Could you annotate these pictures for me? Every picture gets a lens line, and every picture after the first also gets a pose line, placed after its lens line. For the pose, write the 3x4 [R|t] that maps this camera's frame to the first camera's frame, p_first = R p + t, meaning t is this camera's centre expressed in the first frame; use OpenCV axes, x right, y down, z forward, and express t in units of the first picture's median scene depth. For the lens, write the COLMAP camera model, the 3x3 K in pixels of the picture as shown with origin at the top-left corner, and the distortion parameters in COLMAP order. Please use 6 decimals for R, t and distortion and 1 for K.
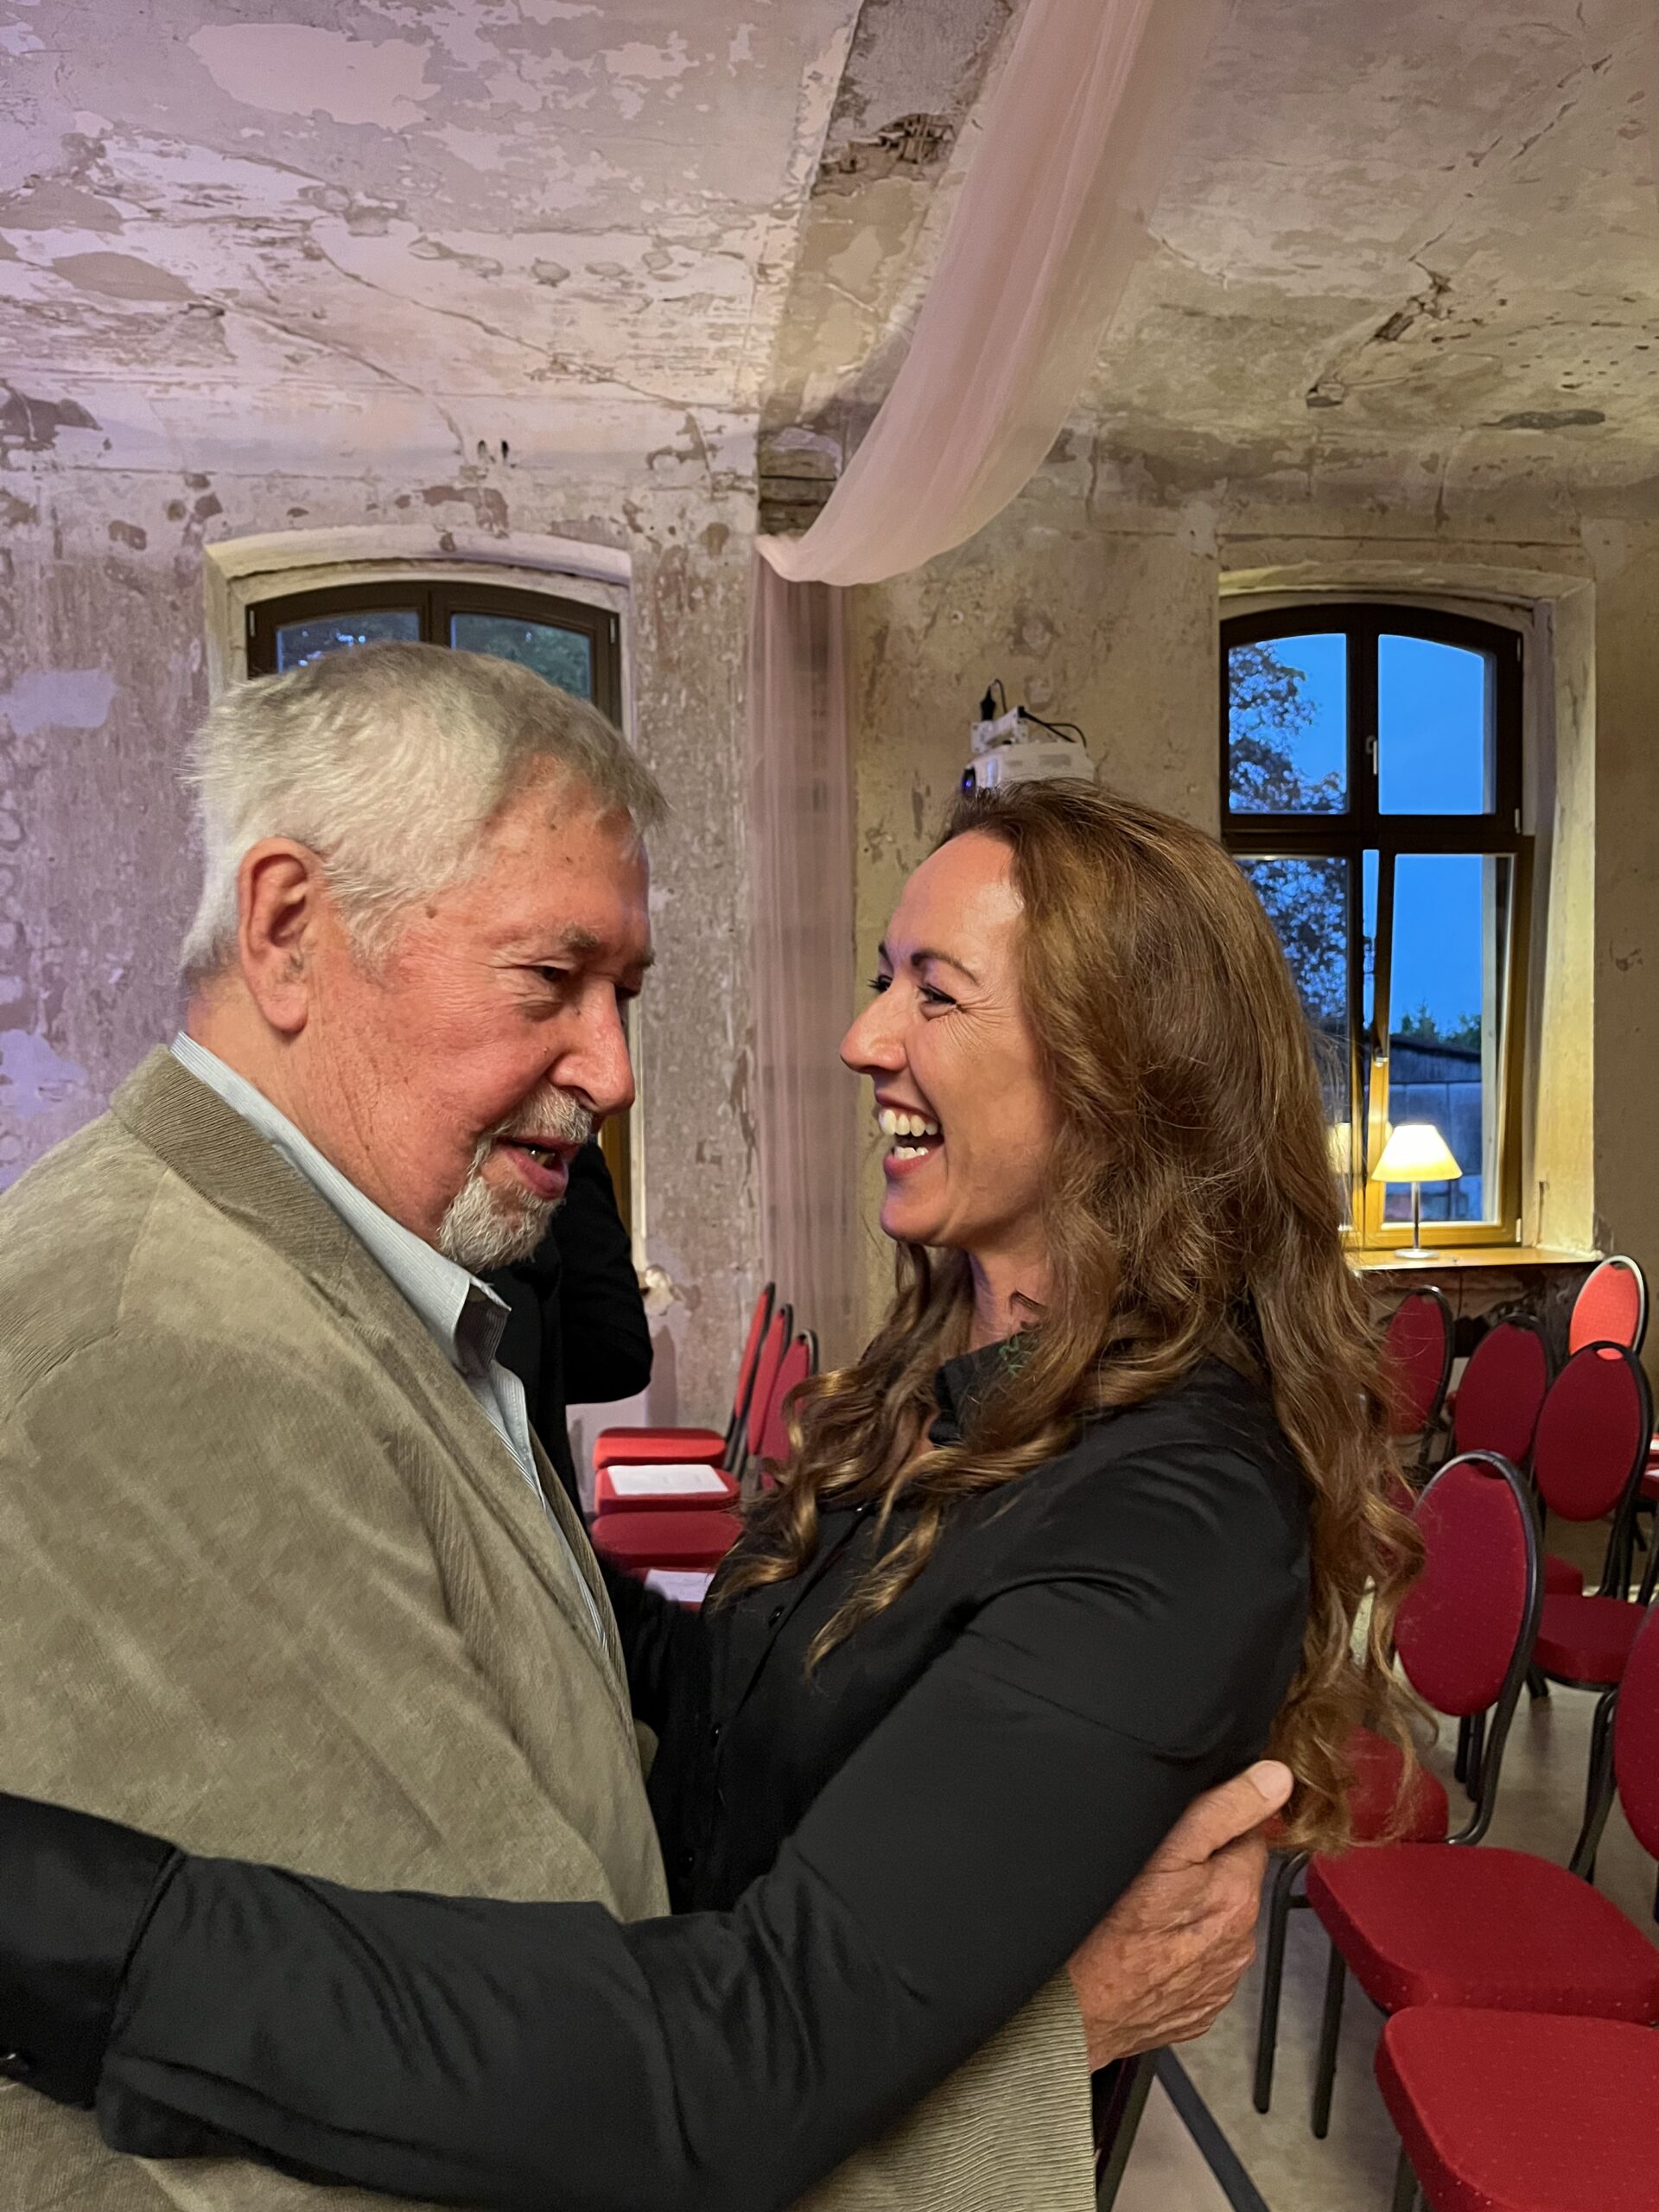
lens RADIAL K [[1688.4, 0, 829.5], [0, 1688.4, 1106.0], [0, 0, 1]] dist [0.078100, -0.116577]
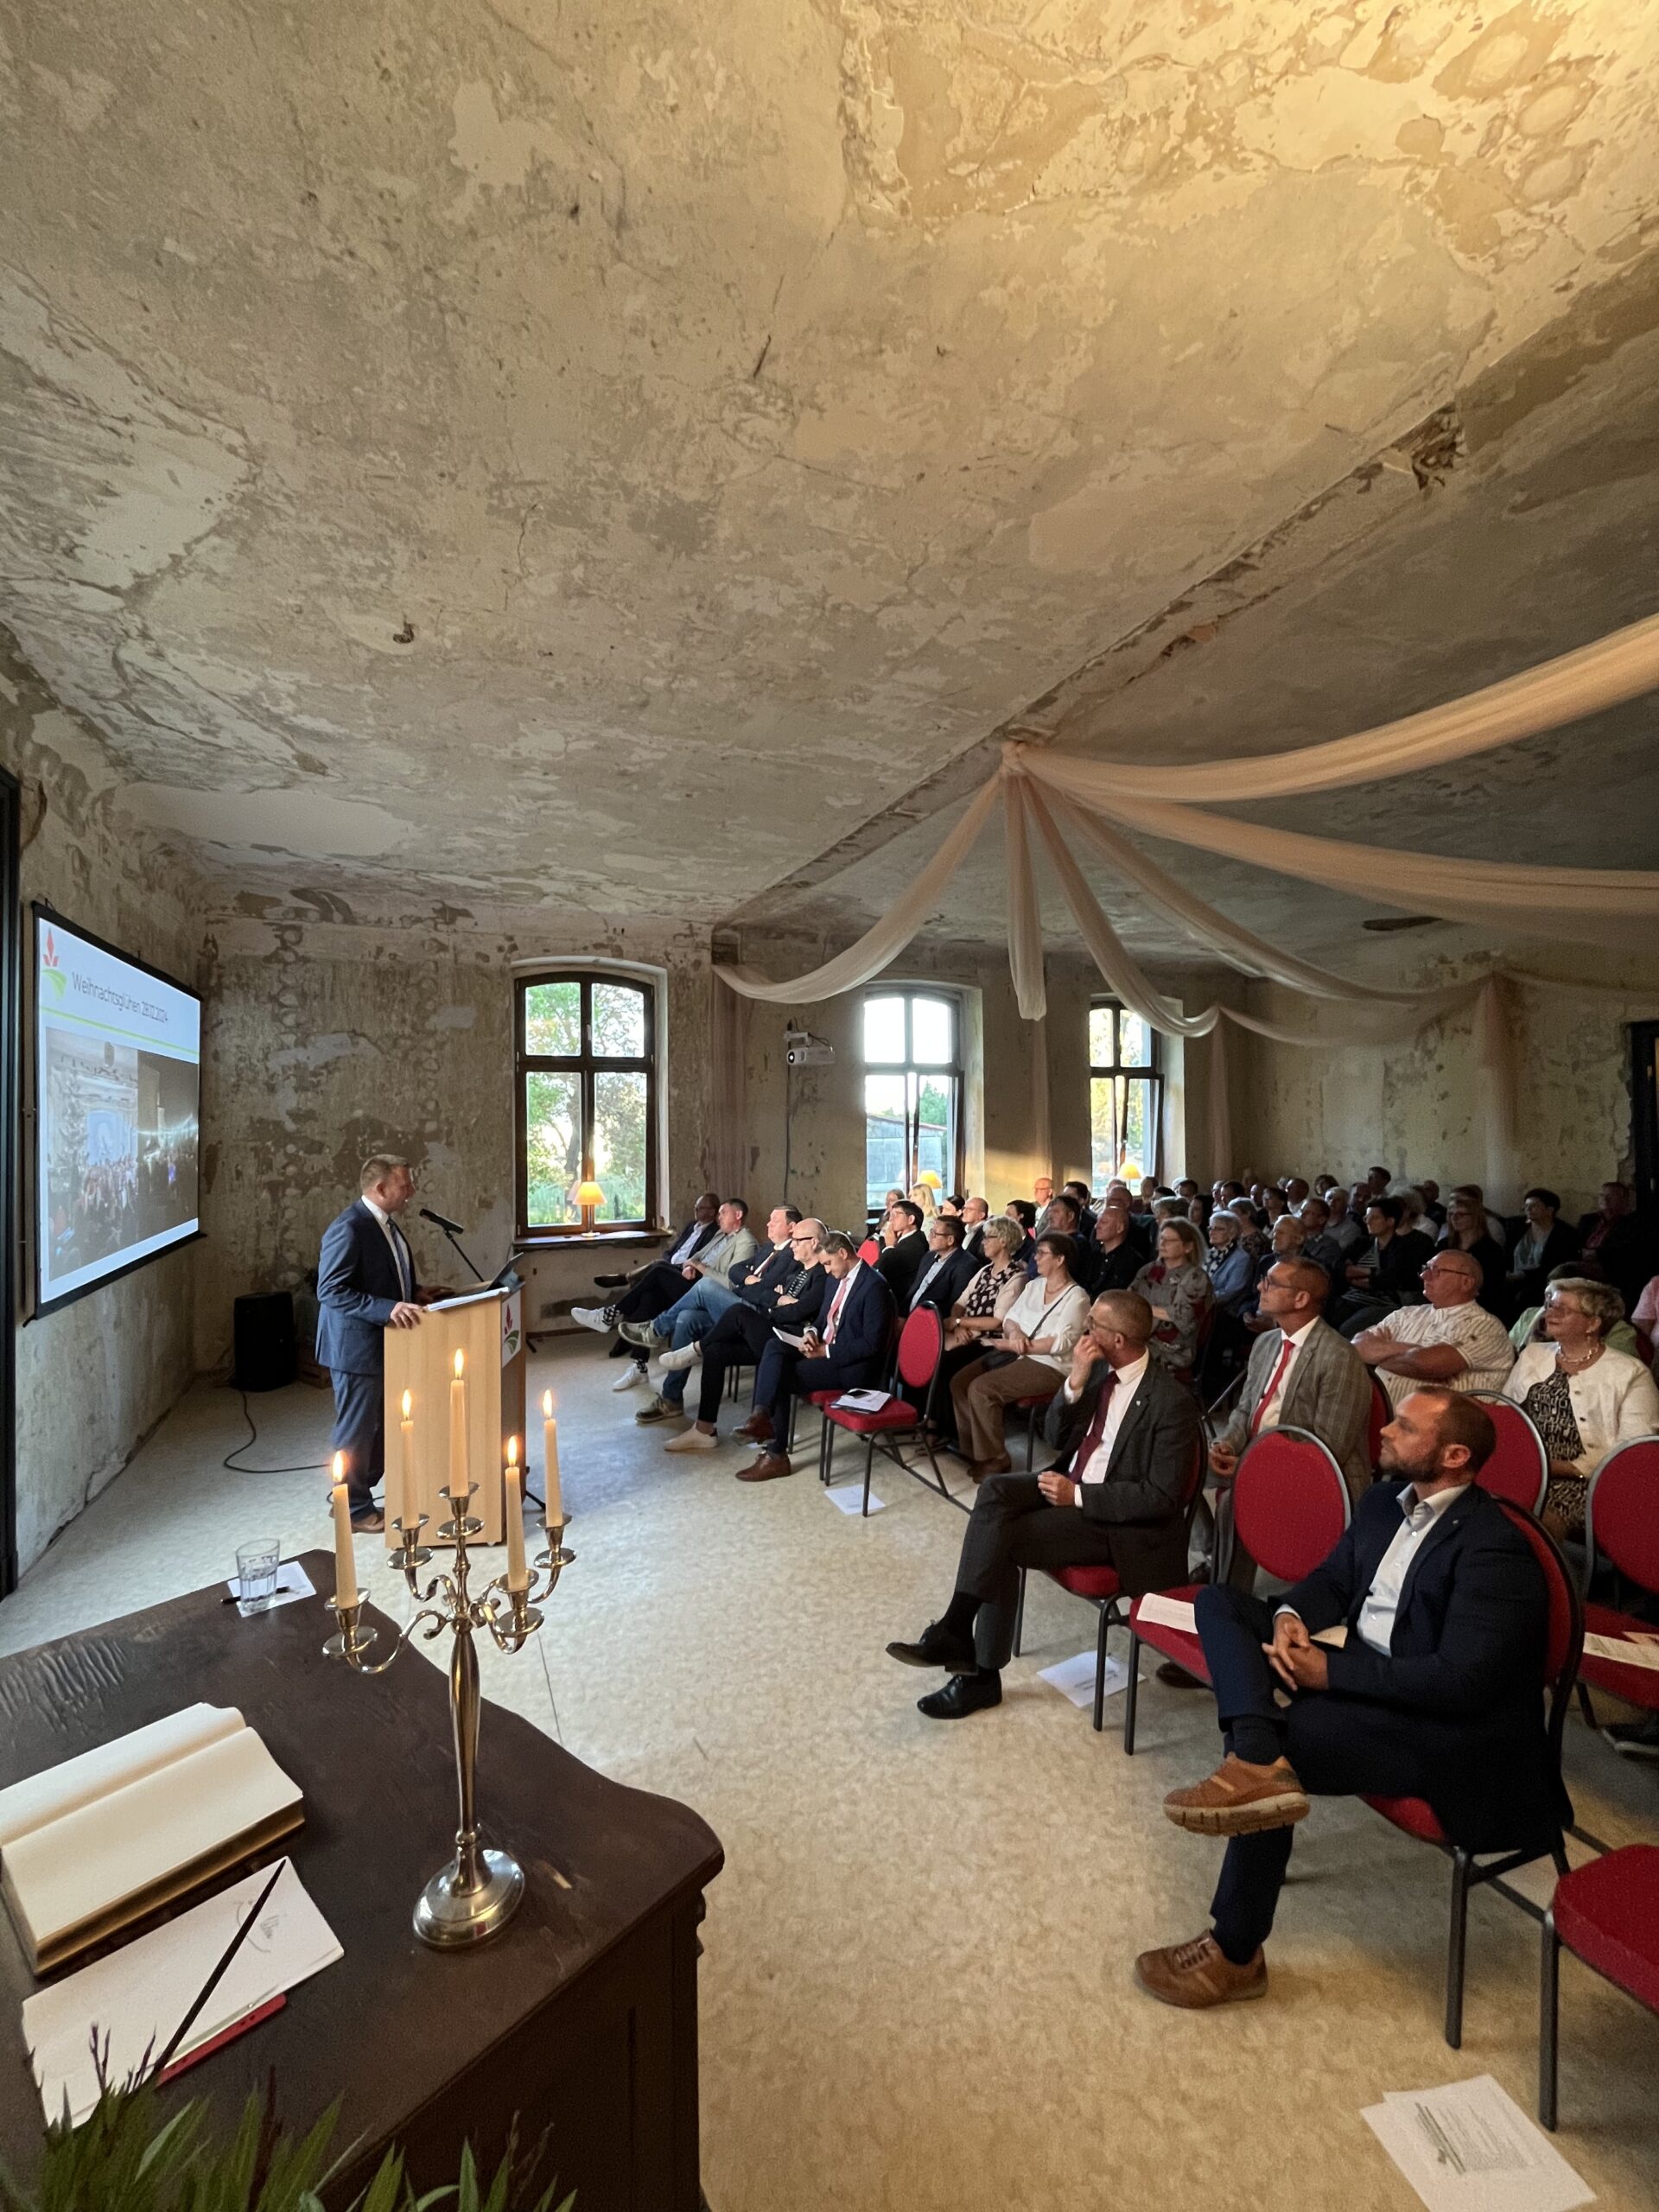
lens RADIAL K [[900.2, 0, 831.3], [0, 900.2, 1108.4], [0, 0, 1]] dist [0.000393, -0.001081]
pose [[0.960956, 0.007885, 0.276587, -0.268316], [0.003543, 0.999161, -0.040795, -0.036320], [-0.276677, 0.040182, 0.960123, -0.489397]]
